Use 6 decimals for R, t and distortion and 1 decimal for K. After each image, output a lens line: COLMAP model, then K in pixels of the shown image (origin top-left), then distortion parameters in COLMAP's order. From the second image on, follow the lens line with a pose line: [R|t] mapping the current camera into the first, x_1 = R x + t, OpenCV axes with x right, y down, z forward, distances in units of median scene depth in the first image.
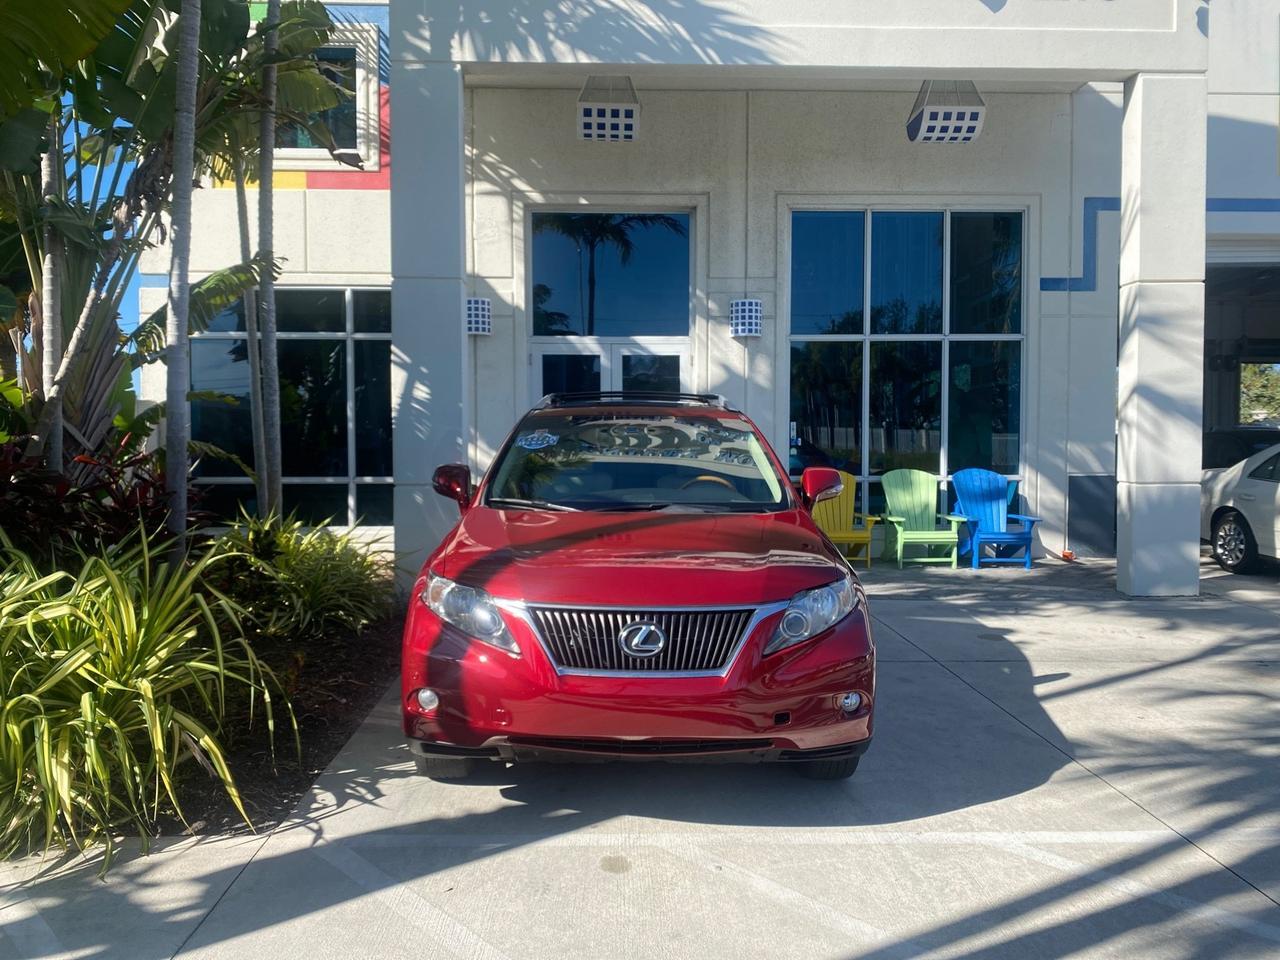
lens RADIAL K [[991.7, 0, 649.8], [0, 991.7, 470.8], [0, 0, 1]] dist [0.025517, -0.029156]
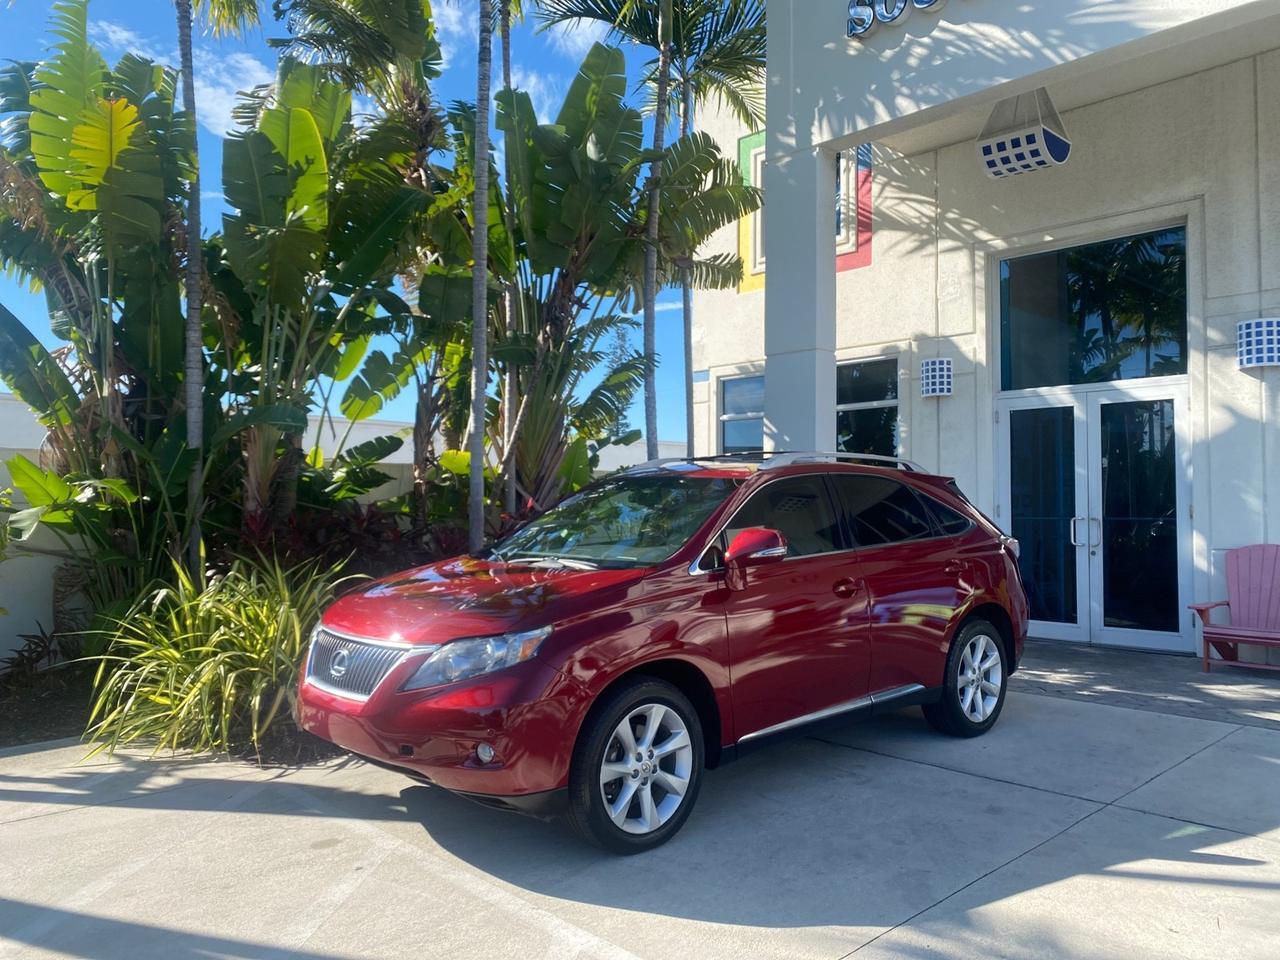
lens RADIAL K [[991.7, 0, 643.4], [0, 991.7, 477.7], [0, 0, 1]] dist [0.025517, -0.029156]
pose [[0.654733, -0.020618, -0.755579, 0.374600], [-0.022904, 0.998628, -0.047098, -0.003996], [0.755513, 0.048143, 0.653362, 0.147570]]
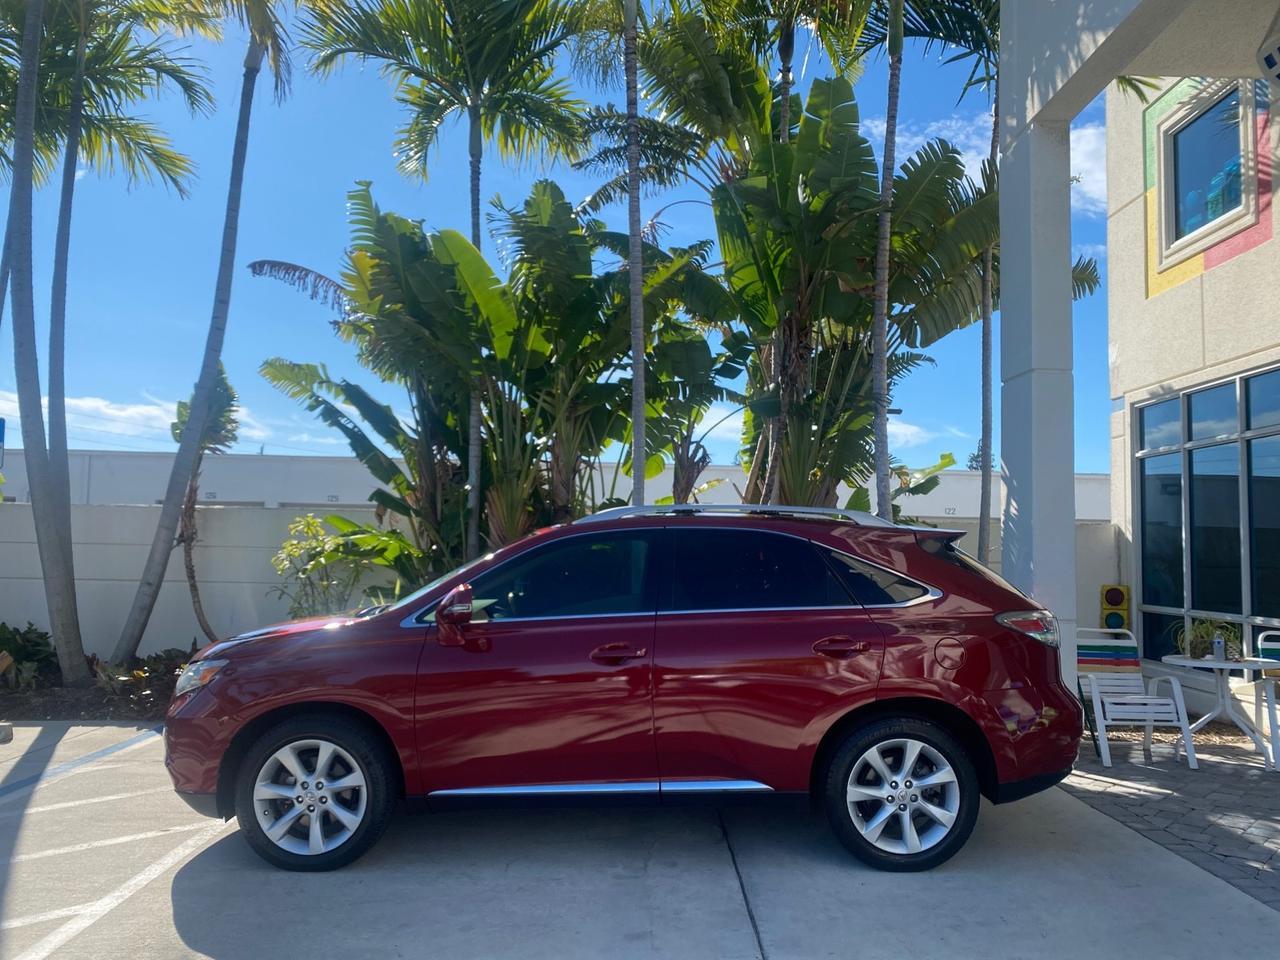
lens RADIAL K [[991.7, 0, 635.0], [0, 991.7, 483.1], [0, 0, 1]] dist [0.025517, -0.029156]
pose [[-0.042425, -0.062409, -0.997149, 0.516095], [-0.044919, 0.997157, -0.060498, -0.026270], [0.998089, 0.042225, -0.045107, 0.556555]]
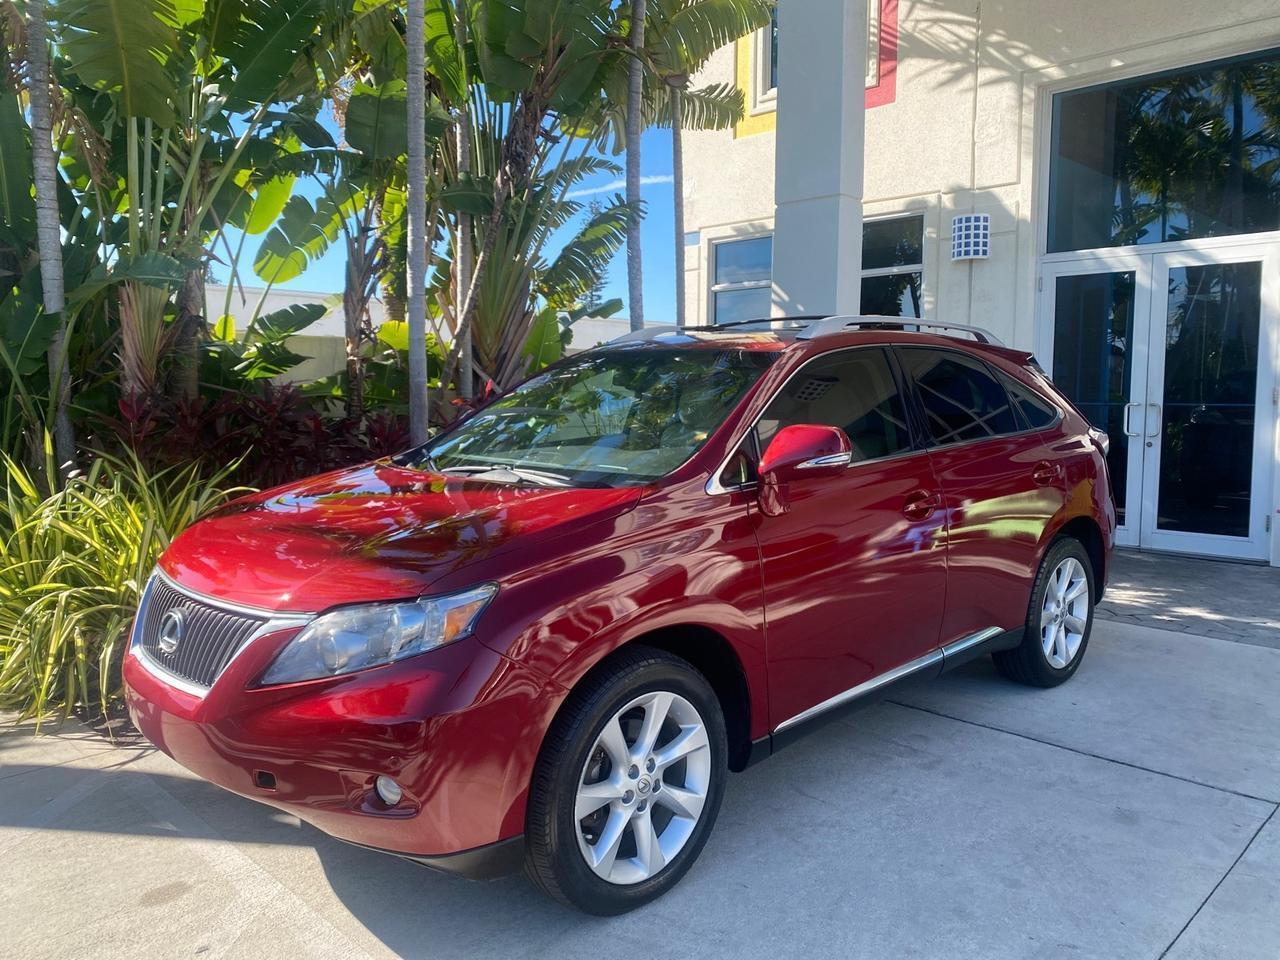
lens RADIAL K [[991.7, 0, 648.3], [0, 991.7, 473.4], [0, 0, 1]] dist [0.025517, -0.029156]
pose [[0.677220, 0.065366, -0.732871, 0.265654], [-0.024435, 0.997495, 0.066389, -0.007132], [0.735375, -0.027052, 0.677121, 0.234631]]
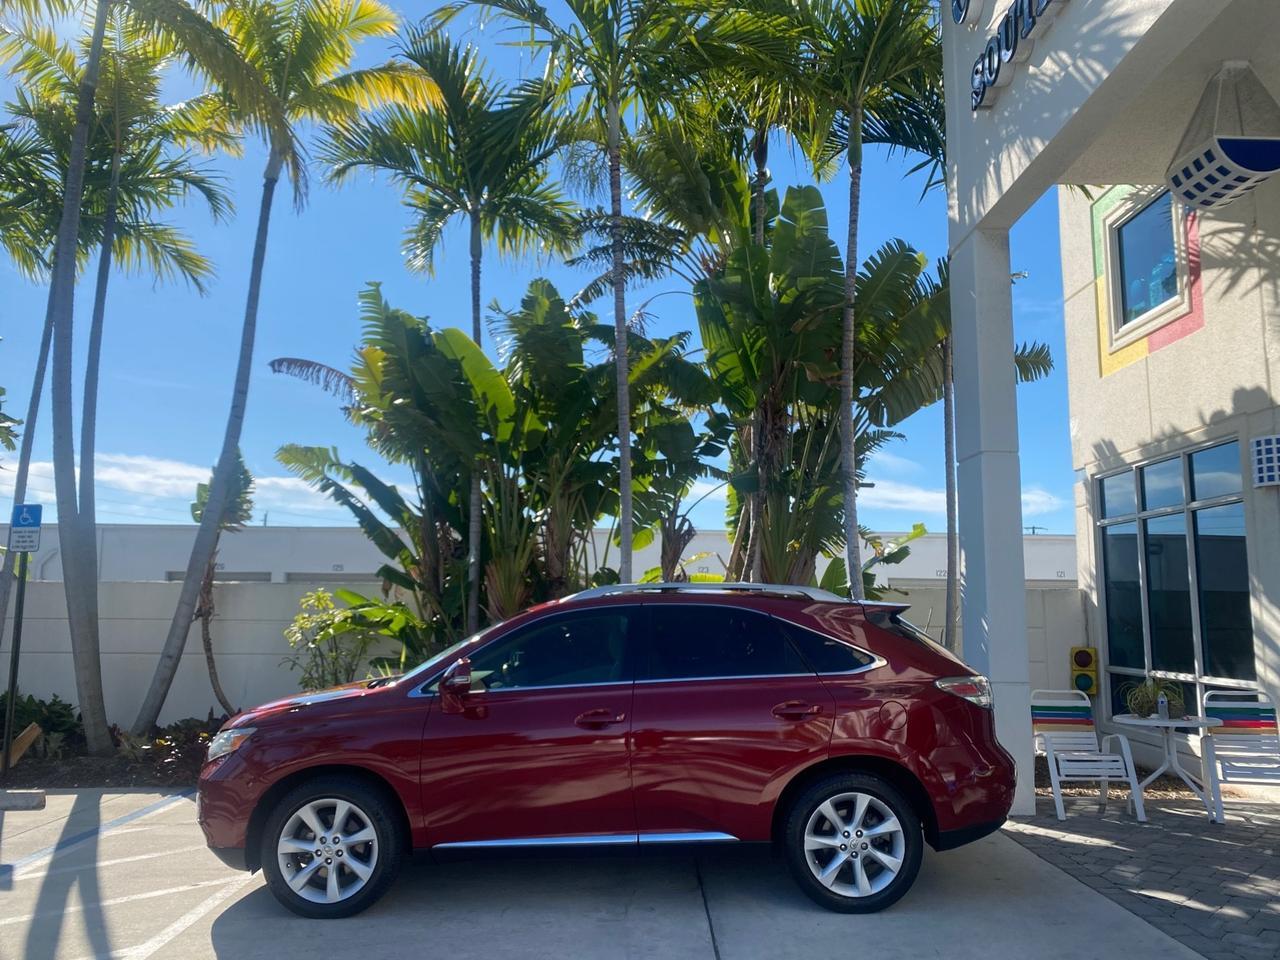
lens RADIAL K [[991.7, 0, 633.7], [0, 991.7, 475.9], [0, 0, 1]] dist [0.025517, -0.029156]
pose [[-0.046006, -0.130086, -0.990435, 0.589568], [-0.033833, 0.991119, -0.128604, -0.035340], [0.998368, 0.027593, -0.049999, 0.572355]]
